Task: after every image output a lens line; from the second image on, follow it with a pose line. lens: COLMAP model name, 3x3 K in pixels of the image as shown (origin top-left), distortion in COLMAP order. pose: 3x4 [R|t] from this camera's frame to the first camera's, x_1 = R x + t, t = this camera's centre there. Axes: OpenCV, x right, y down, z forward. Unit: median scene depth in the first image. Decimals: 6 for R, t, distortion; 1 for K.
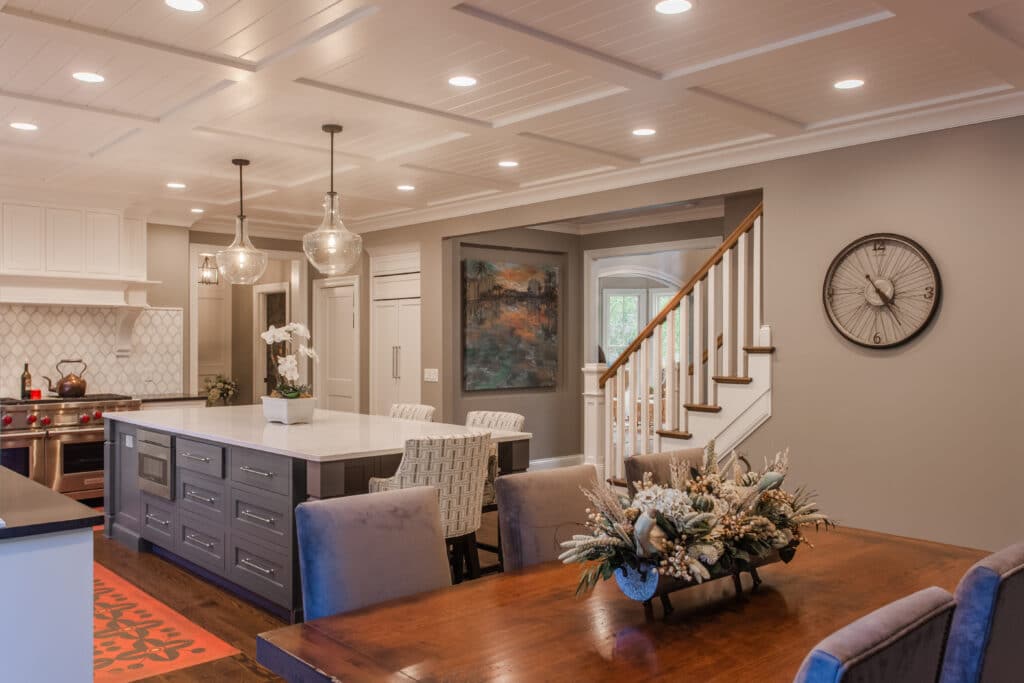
lens RADIAL K [[837.5, 0, 508.3], [0, 837.5, 344.5], [0, 0, 1]] dist [0.005866, 0.005453]
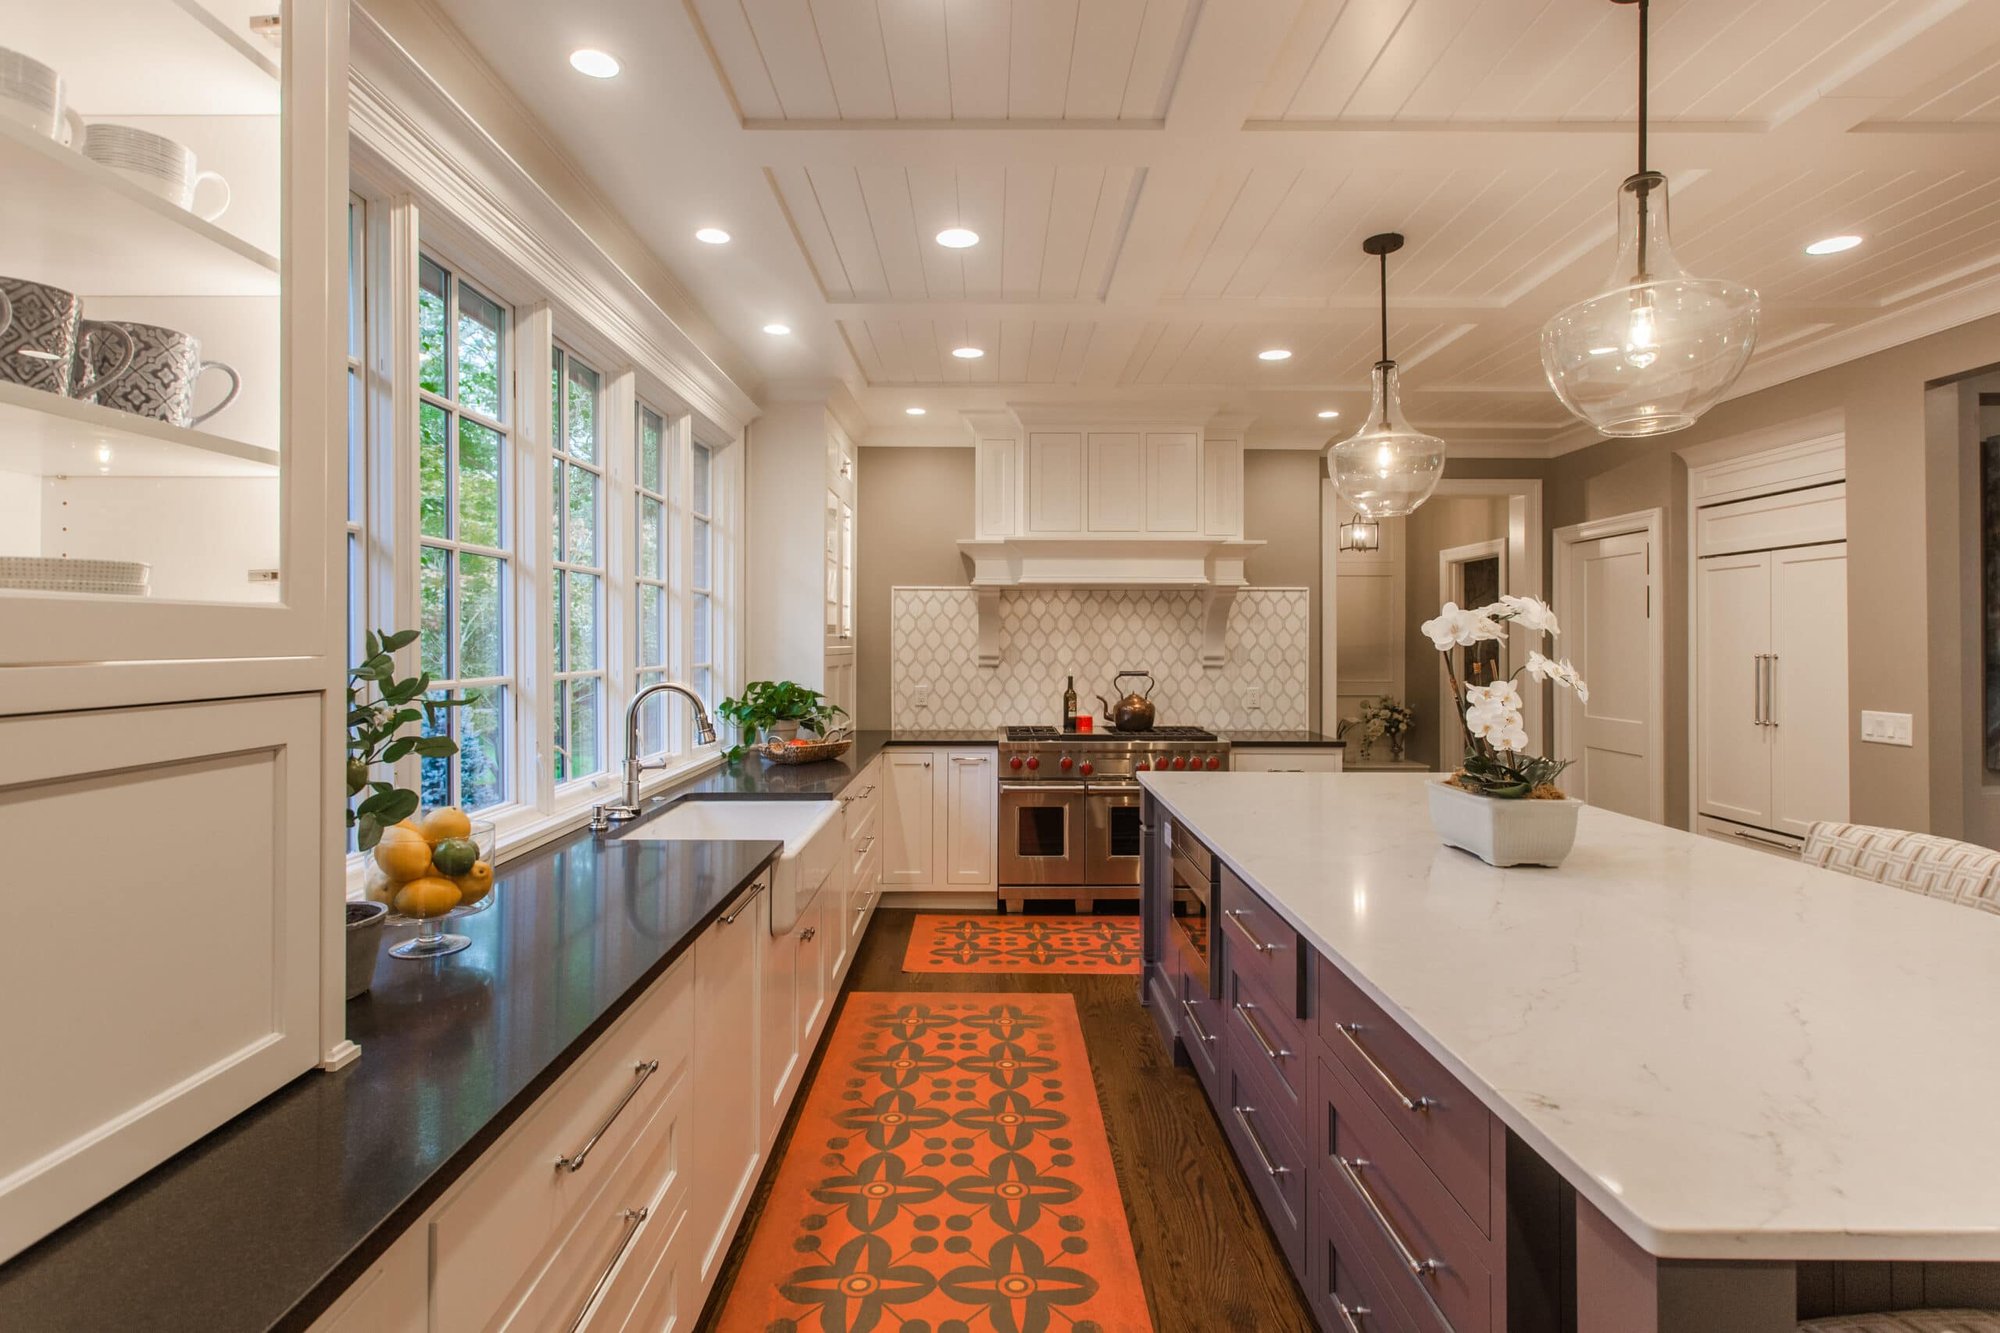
lens RADIAL K [[990.8, 0, 995.9], [0, 990.8, 633.3], [0, 0, 1]] dist [0.005696, 0.004036]
pose [[0.742894, -0.004657, -0.669393, -0.088283], [-0.004378, 0.999921, -0.011816, -0.001583], [0.669395, 0.011709, 0.742814, 0.349306]]
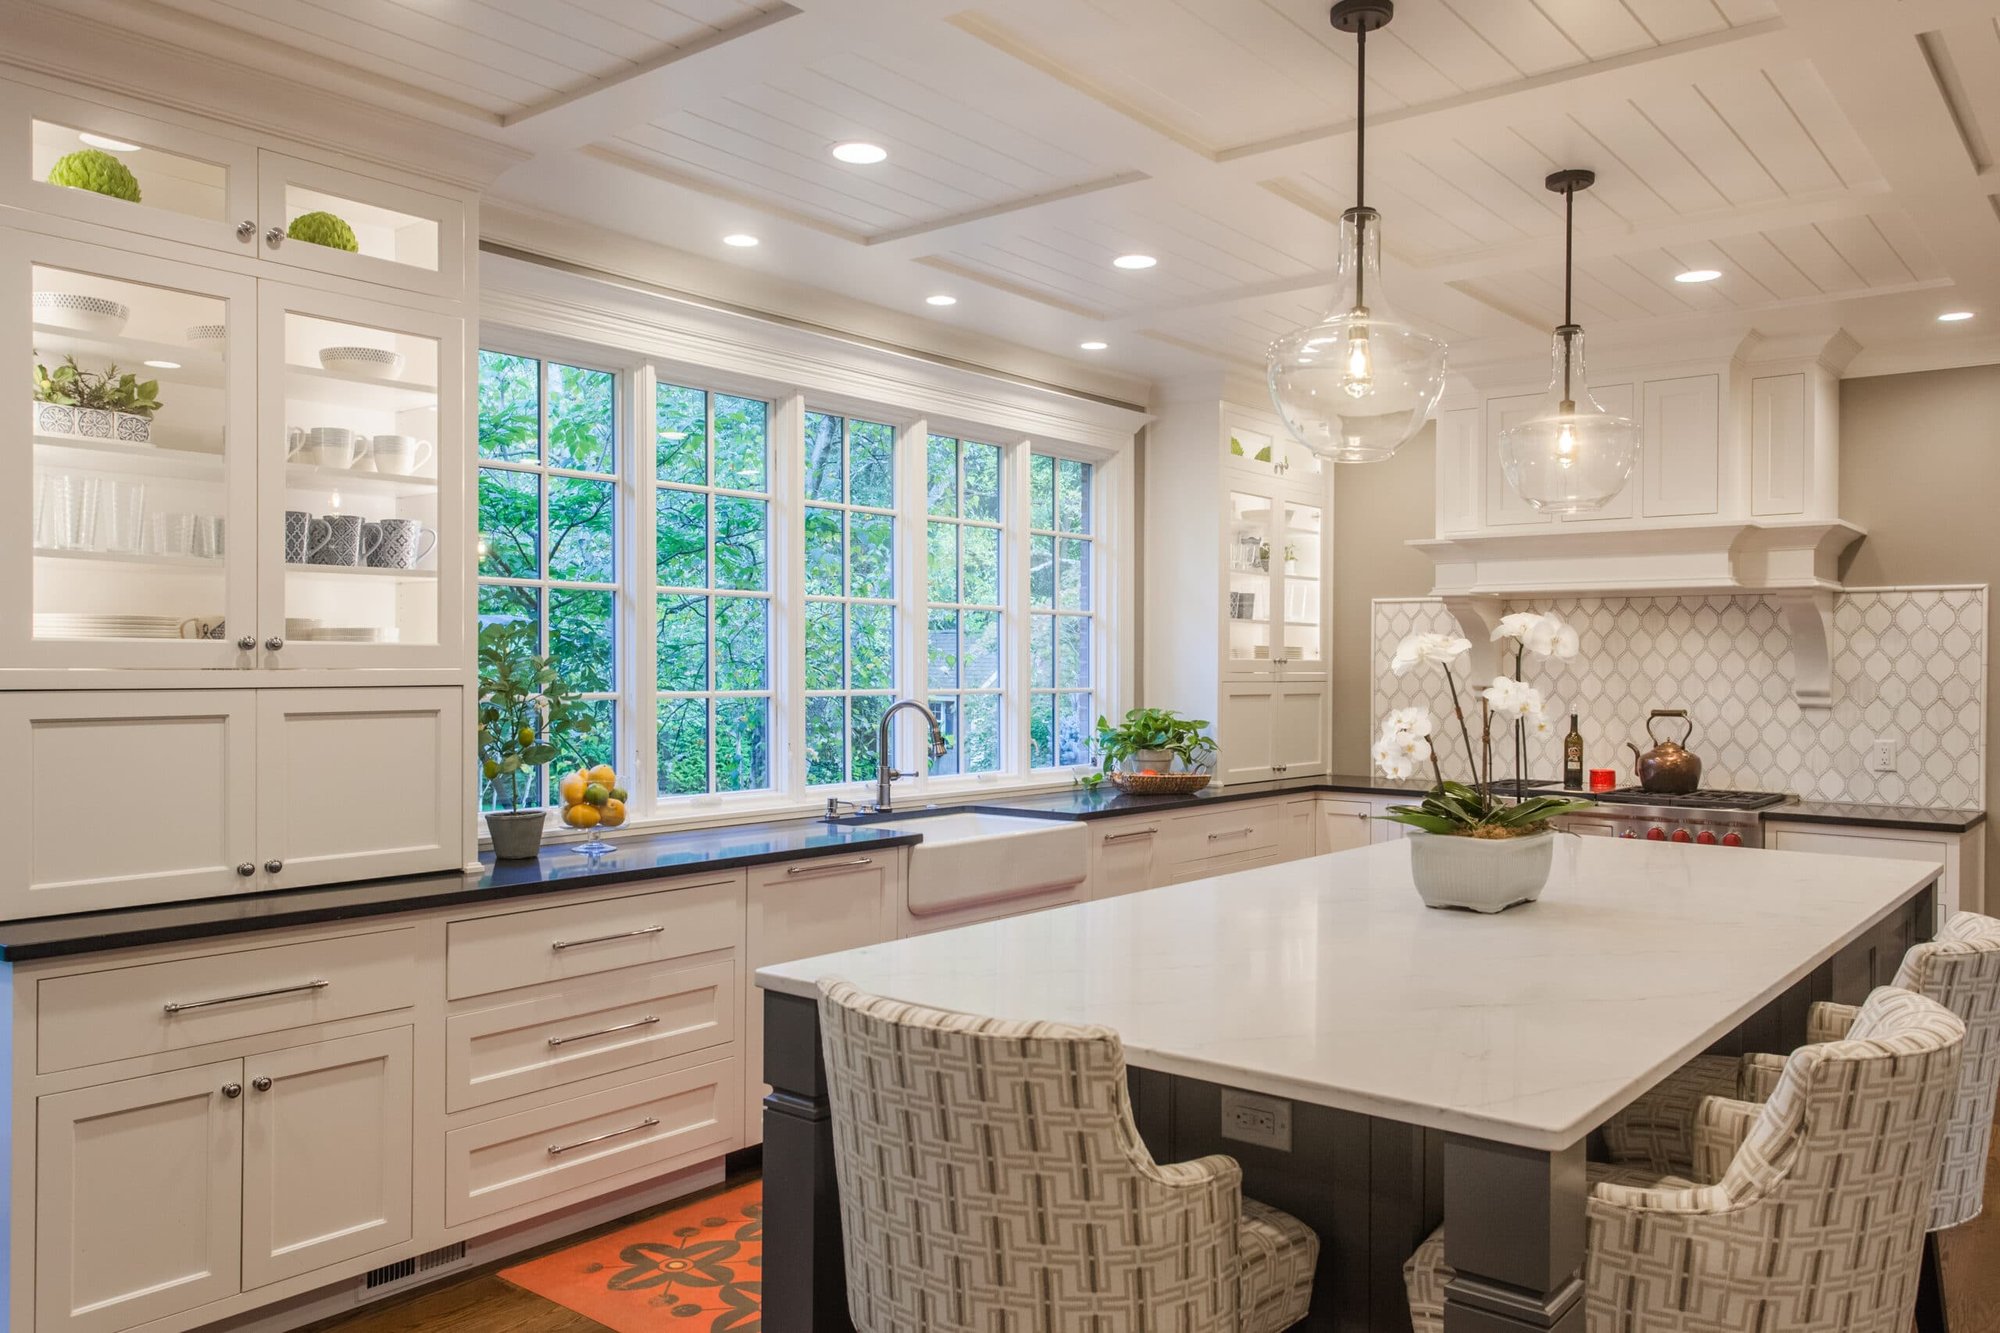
lens RADIAL K [[1489.0, 0, 988.6], [0, 1489.0, 673.0], [0, 0, 1]] dist [0.007085, -0.000301]
pose [[0.145470, 0.005955, -0.989345, 0.216227], [-0.010975, 0.999930, 0.004405, -0.001676], [0.989302, 0.010217, 0.145525, 0.488172]]
